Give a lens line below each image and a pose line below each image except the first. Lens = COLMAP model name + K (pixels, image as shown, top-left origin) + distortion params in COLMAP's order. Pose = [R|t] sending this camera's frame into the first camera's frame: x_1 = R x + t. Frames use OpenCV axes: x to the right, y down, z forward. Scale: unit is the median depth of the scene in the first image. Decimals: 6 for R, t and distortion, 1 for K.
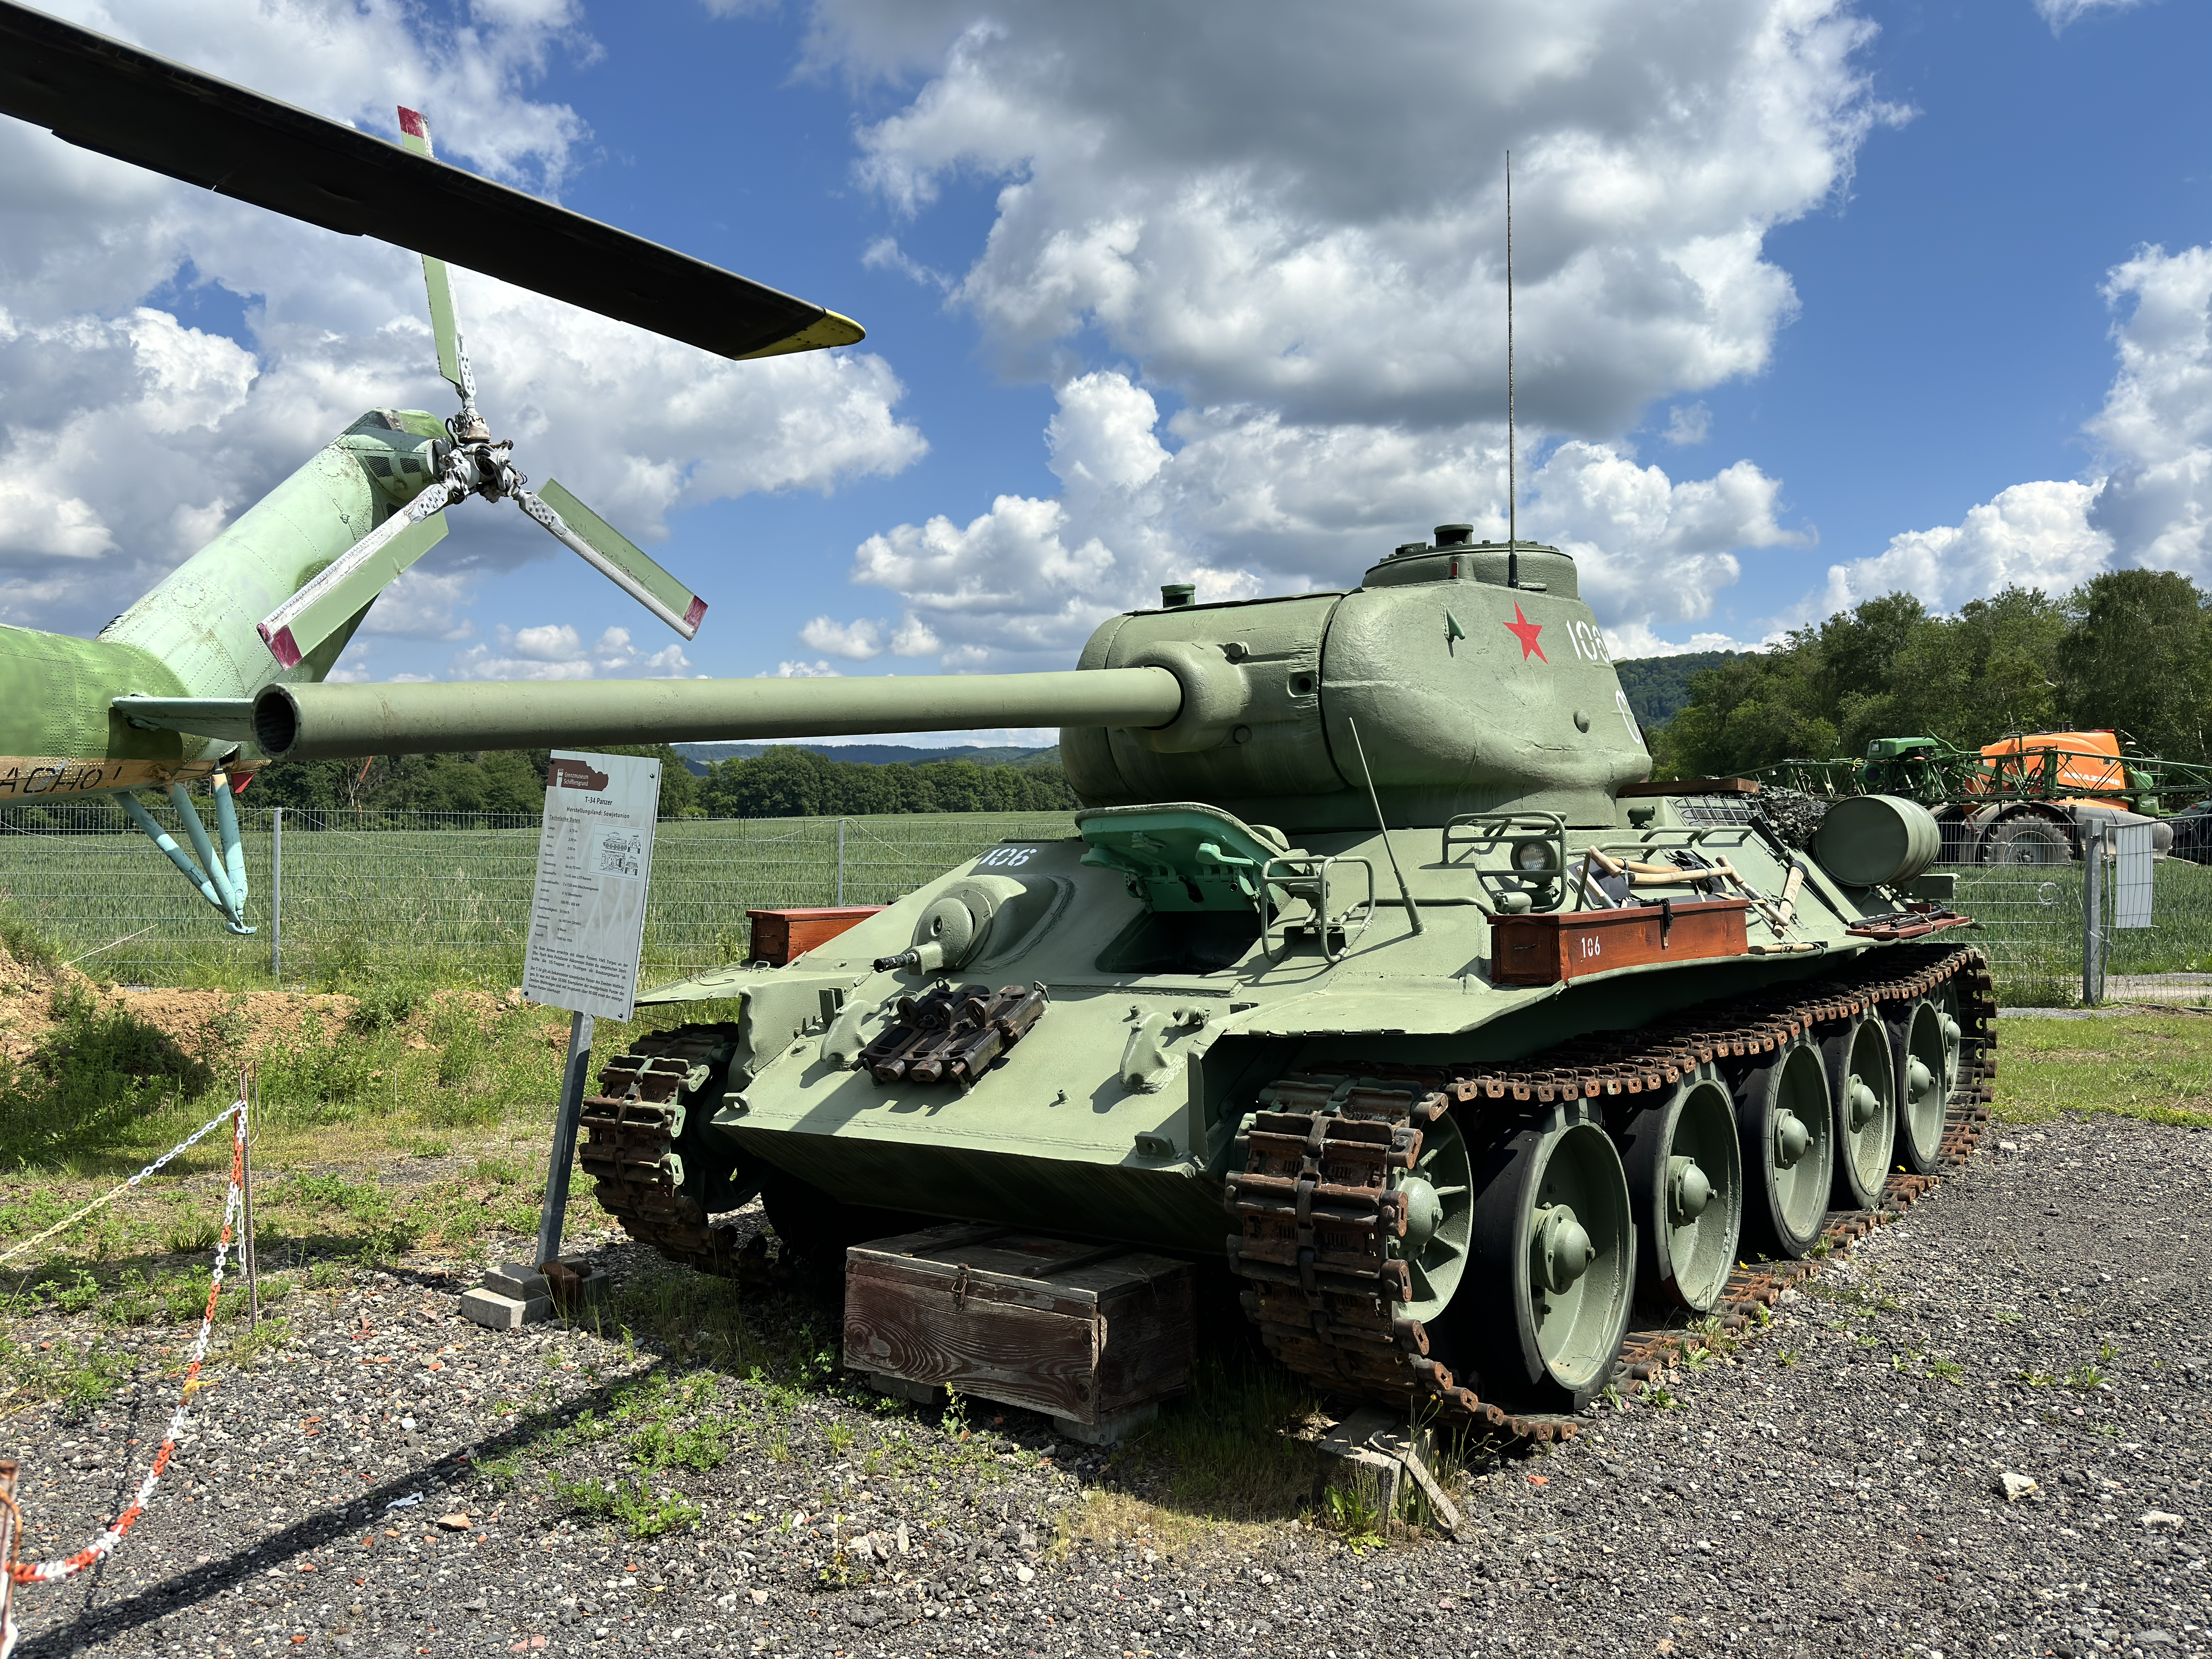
lens RADIAL K [[1733.6, 0, 1100.8], [0, 1733.6, 829.5], [0, 0, 1]] dist [0.004034, 0.000613]
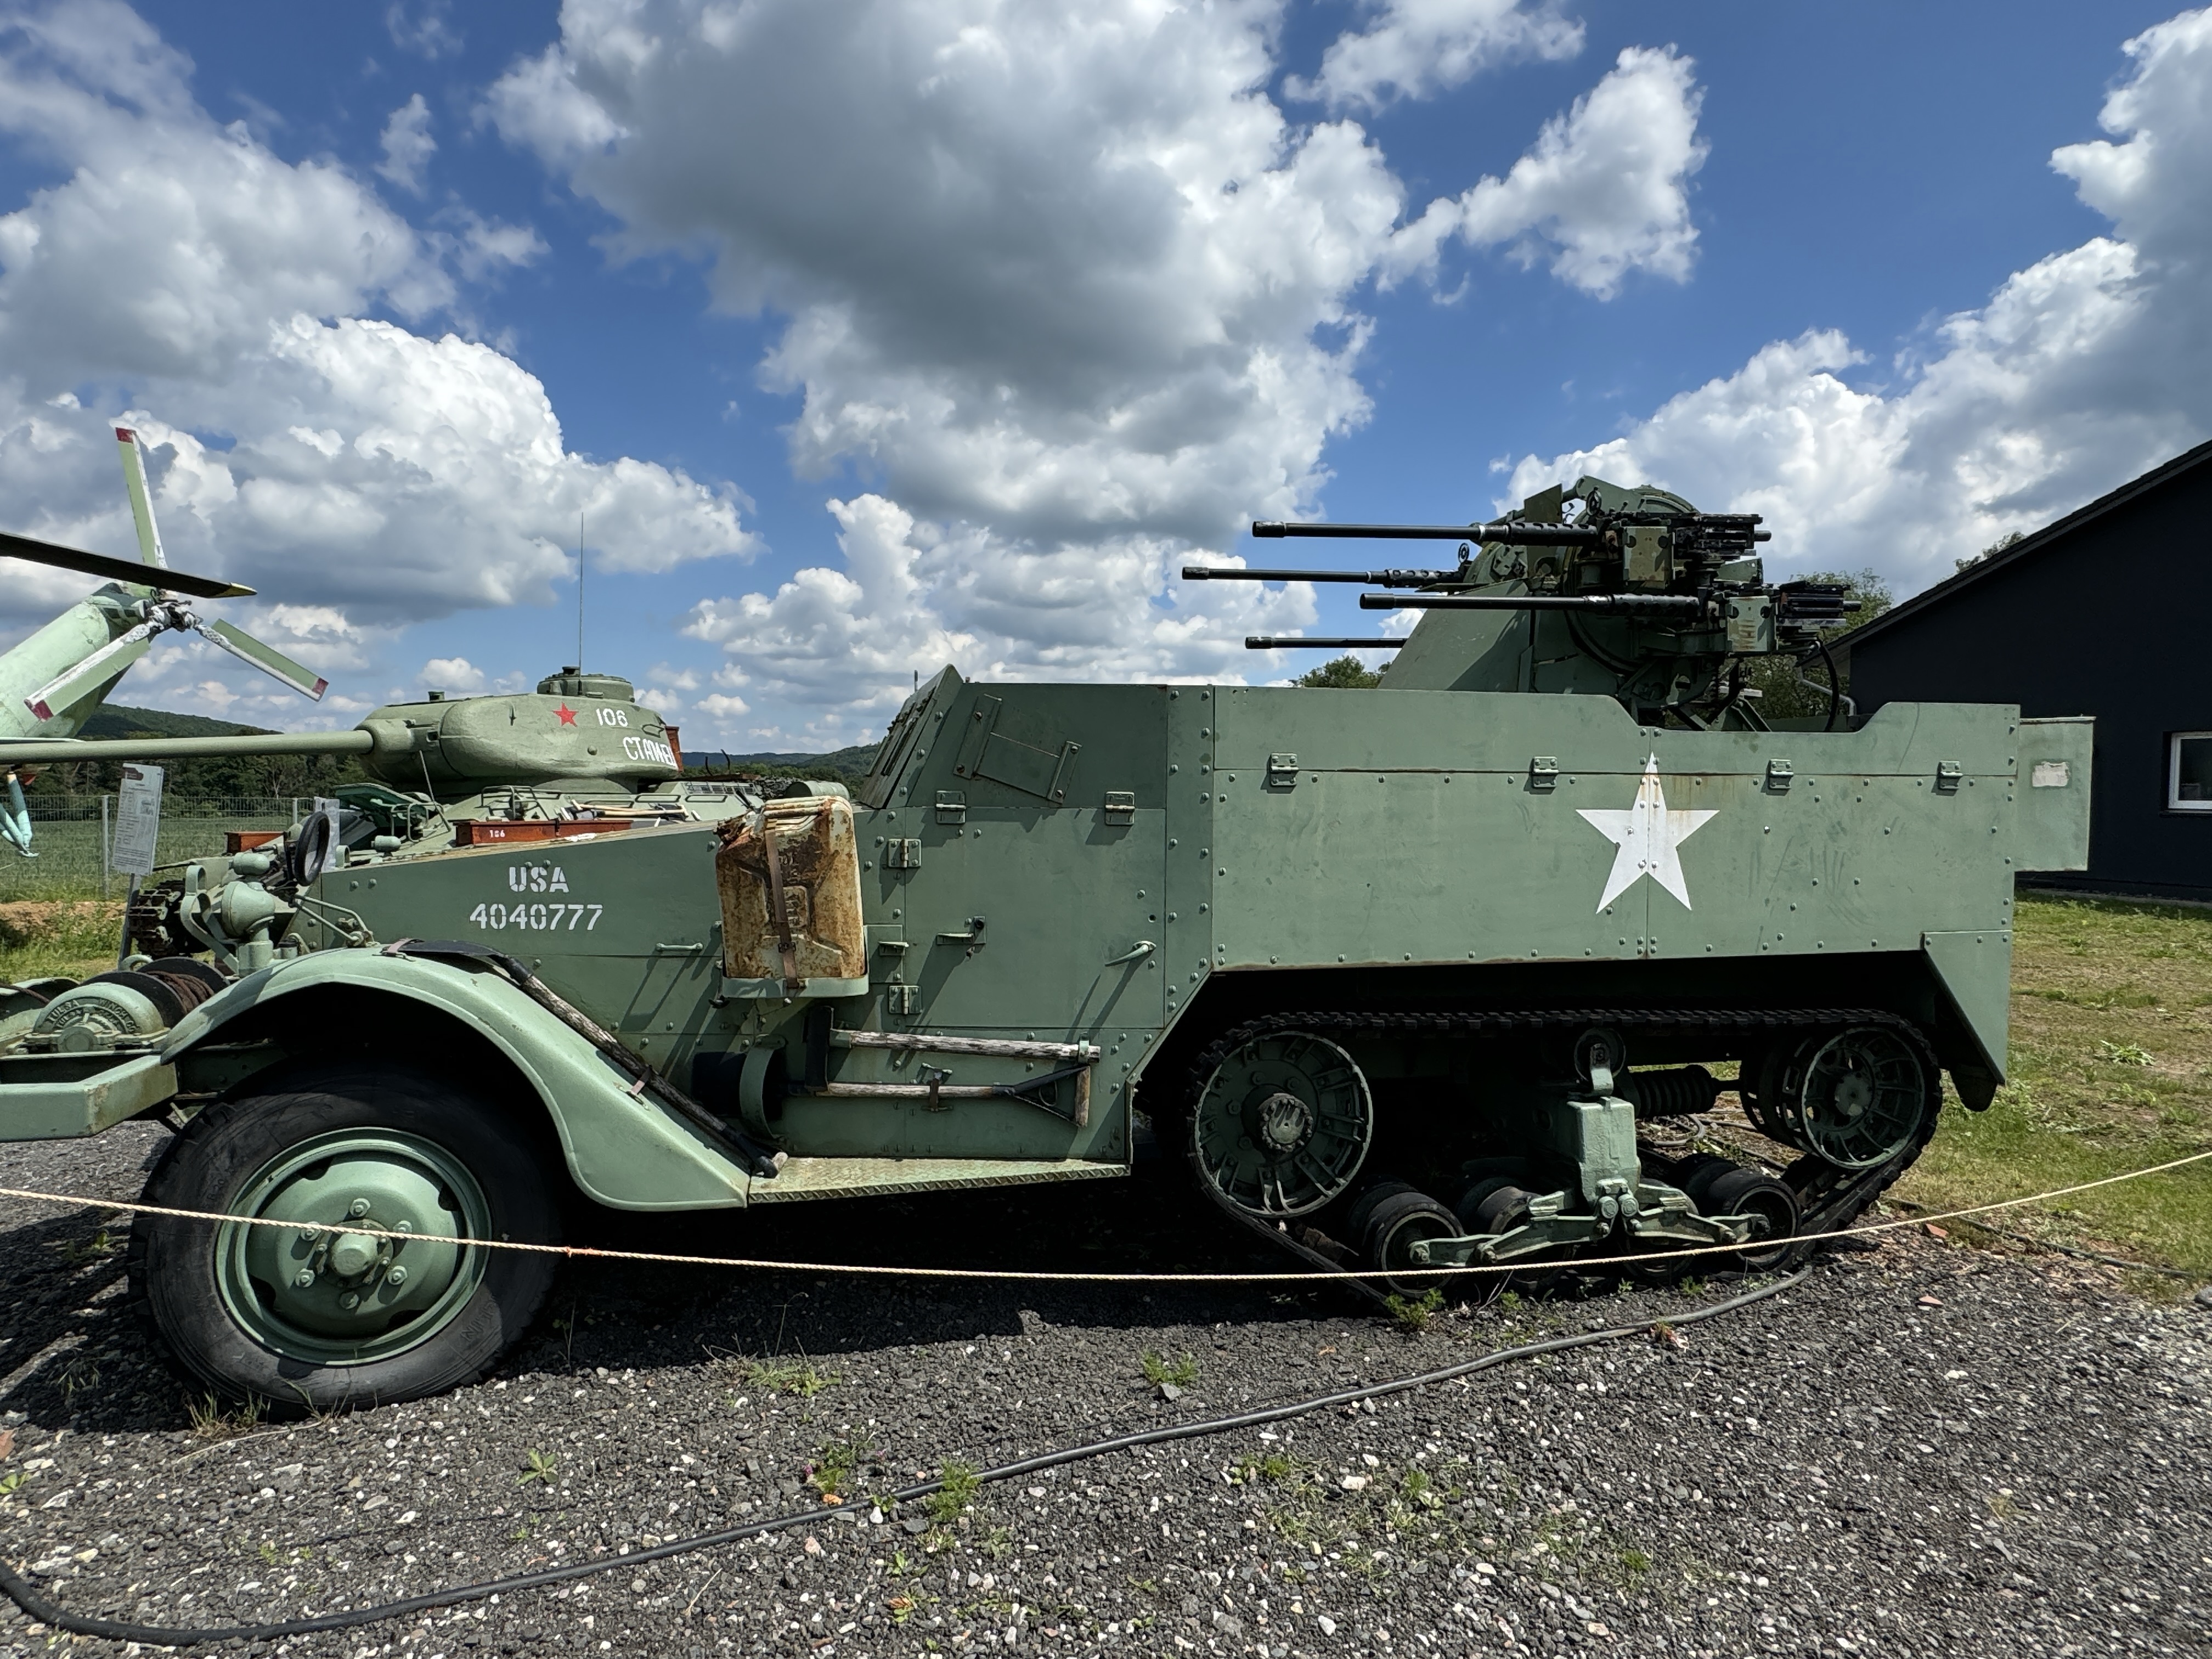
lens RADIAL K [[1208.6, 0, 1115.7], [0, 1208.6, 829.0], [0, 0, 1]] dist [-0.001711, -0.001543]
pose [[0.982756, -0.013630, 0.184405, 0.435772], [0.010958, 0.999820, 0.015501, 0.020100], [-0.184583, -0.013213, 0.982728, -0.528618]]
